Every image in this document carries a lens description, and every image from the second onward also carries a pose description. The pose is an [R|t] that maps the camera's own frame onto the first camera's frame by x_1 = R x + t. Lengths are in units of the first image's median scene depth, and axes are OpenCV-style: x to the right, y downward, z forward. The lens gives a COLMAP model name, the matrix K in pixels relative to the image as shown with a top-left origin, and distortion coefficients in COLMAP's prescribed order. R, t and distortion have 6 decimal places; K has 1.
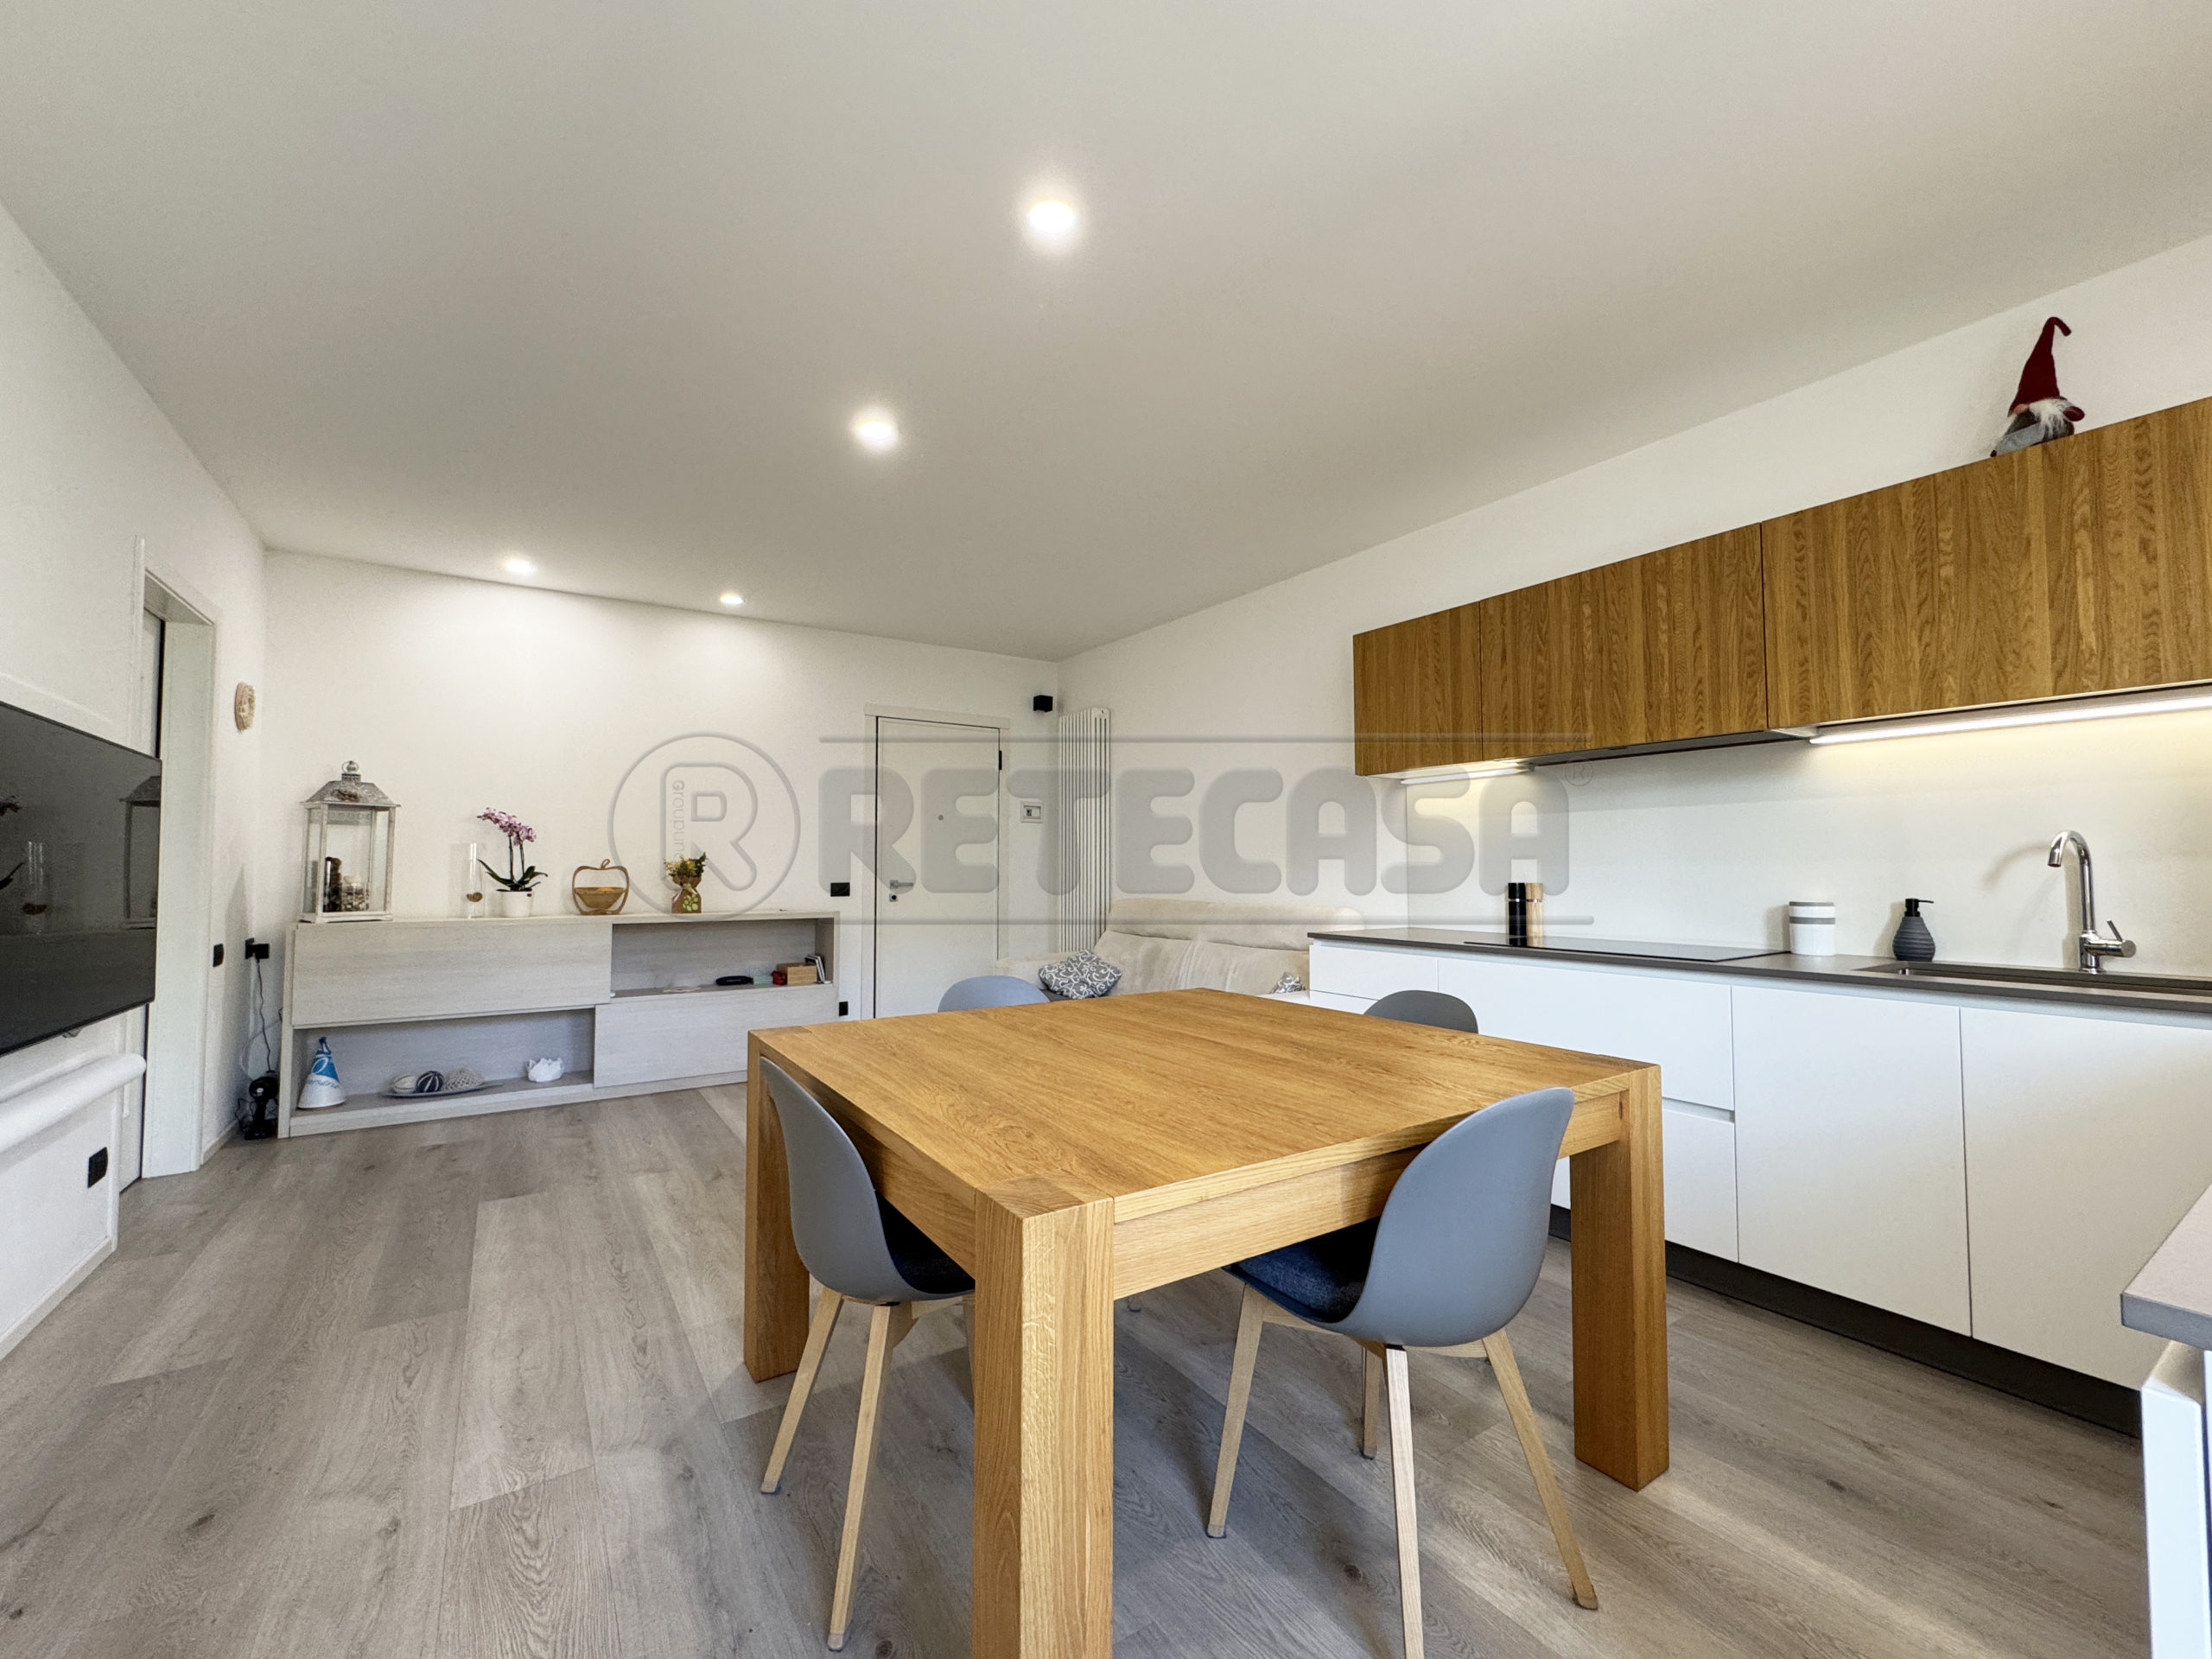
lens RADIAL K [[901.3, 0, 1106.0], [0, 901.3, 829.5], [0, 0, 1]] dist [-0.000489, -0.000049]
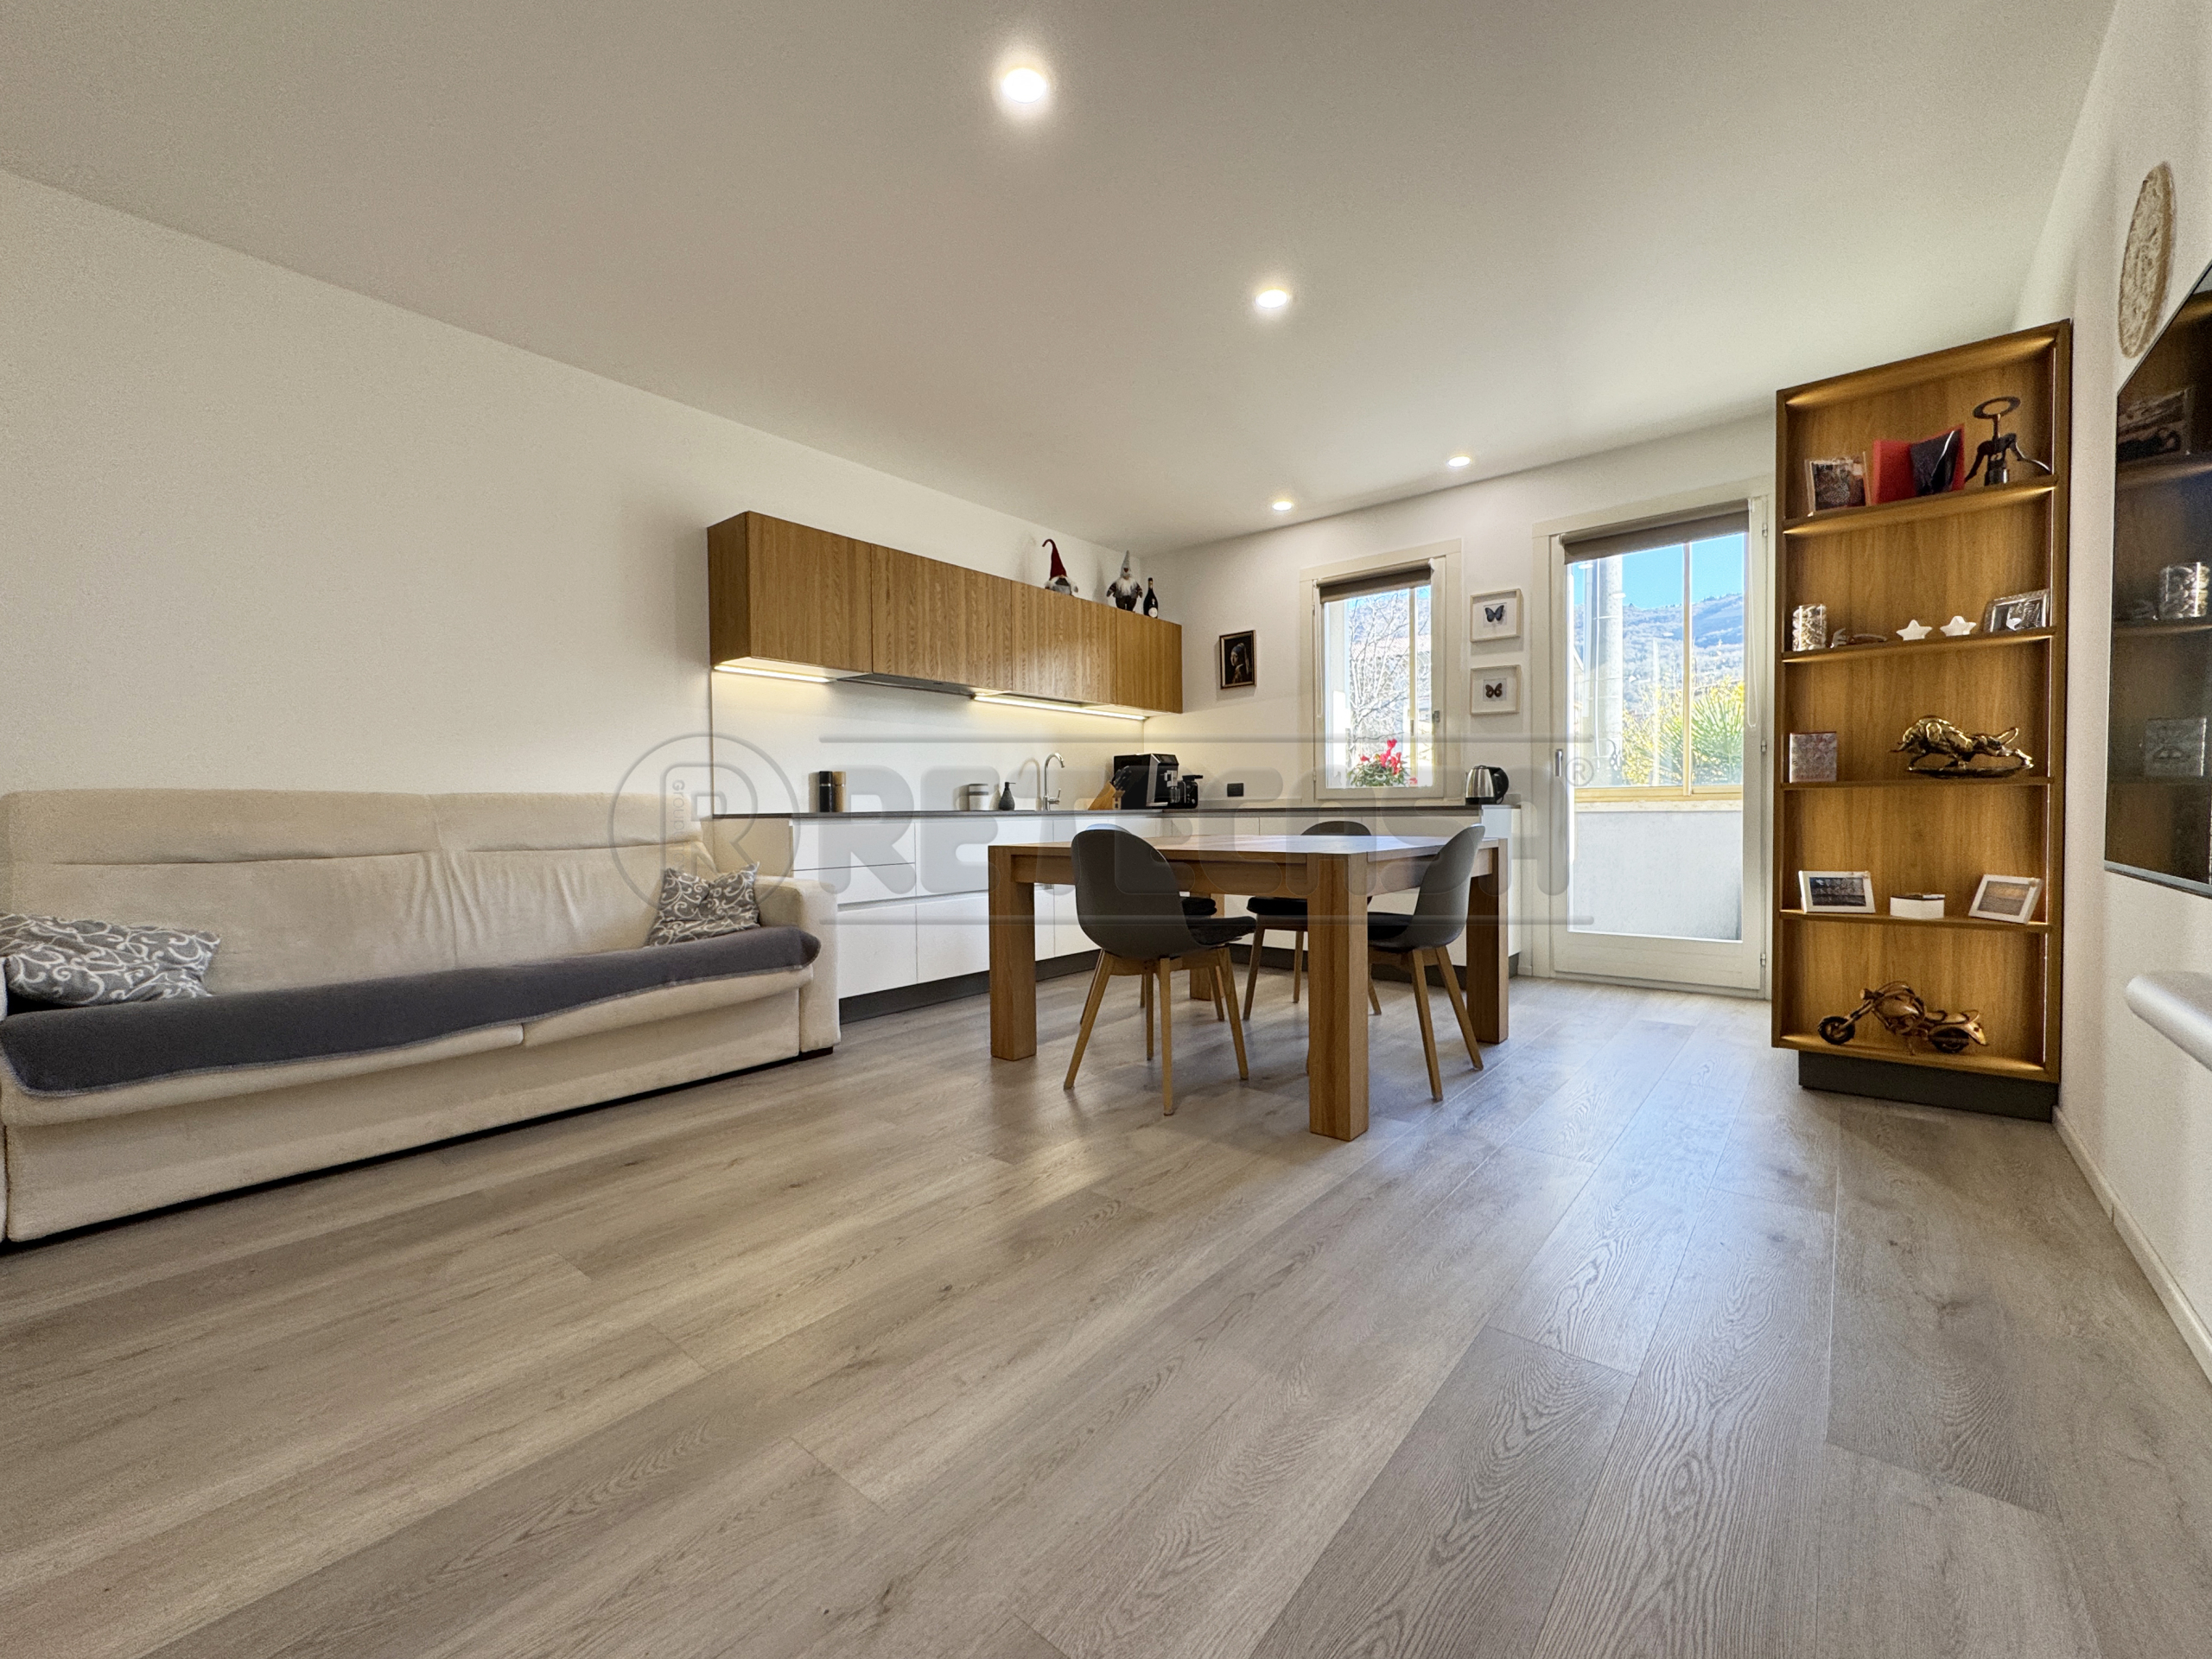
lens RADIAL K [[901.3, 0, 1106.0], [0, 901.3, 829.5], [0, 0, 1]] dist [-0.000489, -0.000049]
pose [[-0.286575, -0.014979, 0.957941, -1.041081], [-0.031297, 0.999490, 0.006266, 0.148115], [-0.957547, -0.028185, -0.286897, 1.217632]]
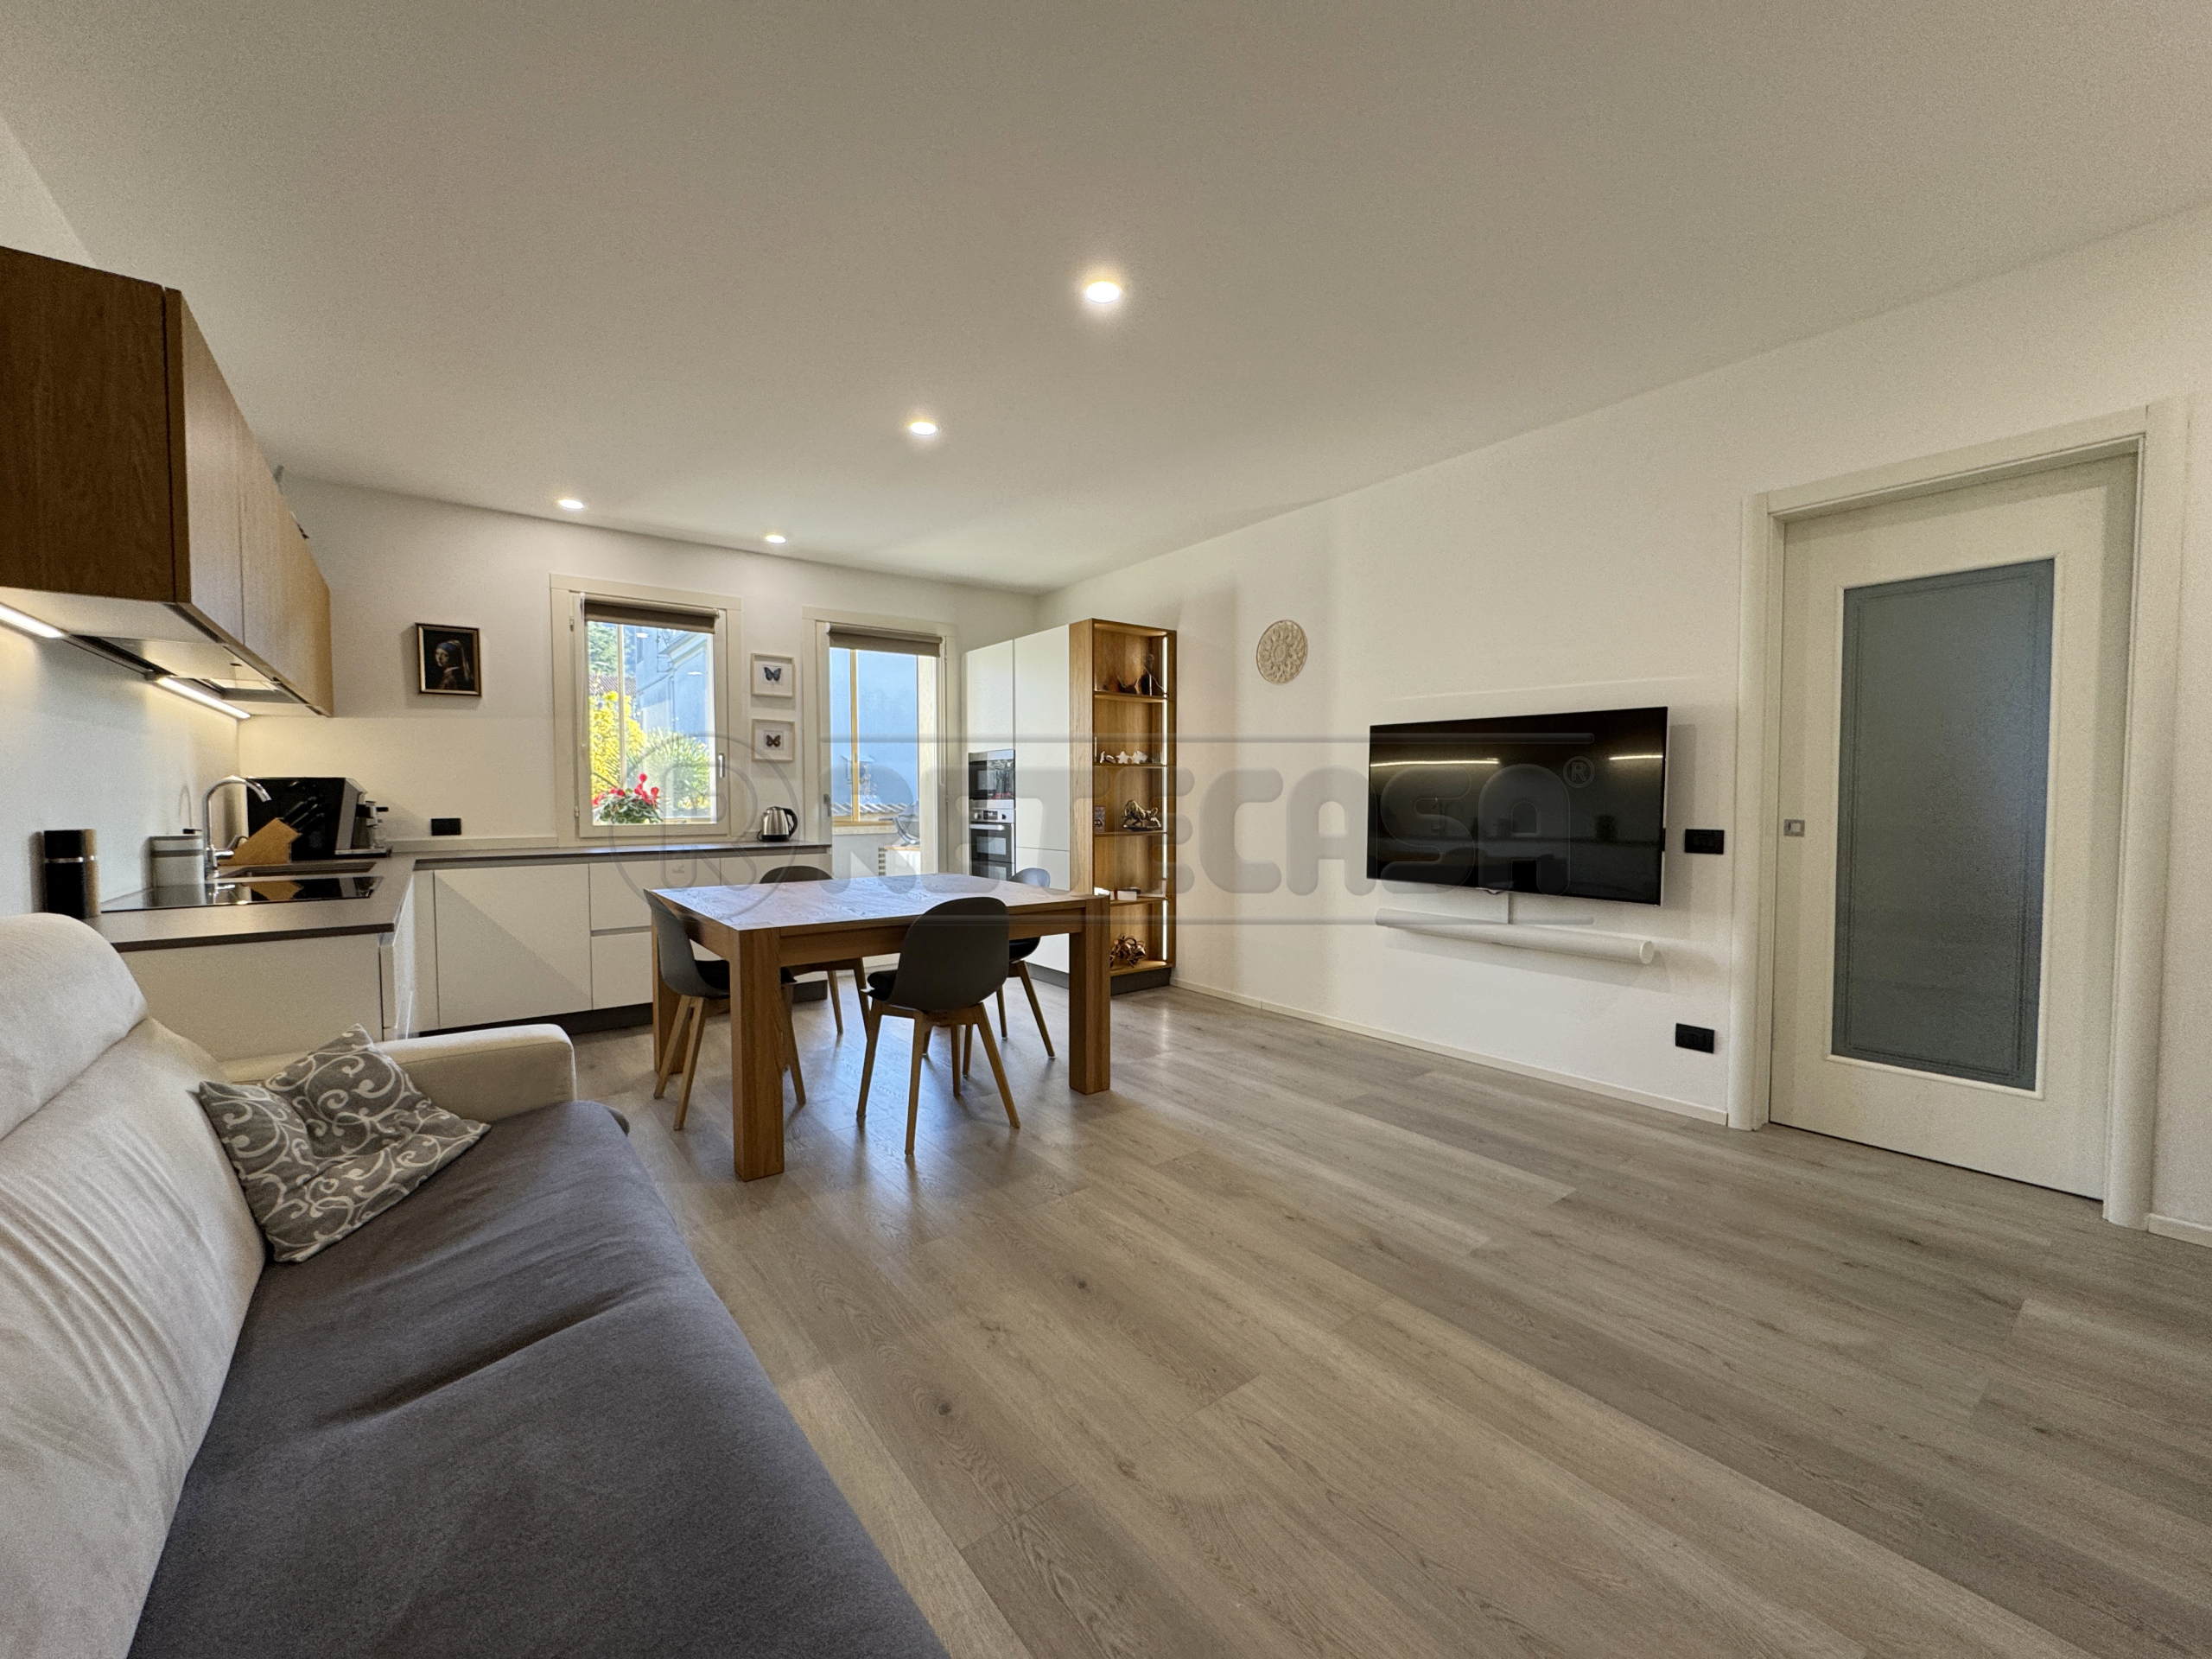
lens RADIAL K [[881.5, 0, 1106.0], [0, 881.5, 829.5], [0, 0, 1]] dist [-0.002032, -0.000229]
pose [[-0.997763, 0.005845, -0.066596, -0.214002], [0.006249, 0.999963, -0.005866, 0.082253], [0.066559, -0.006269, -0.997763, 1.986467]]
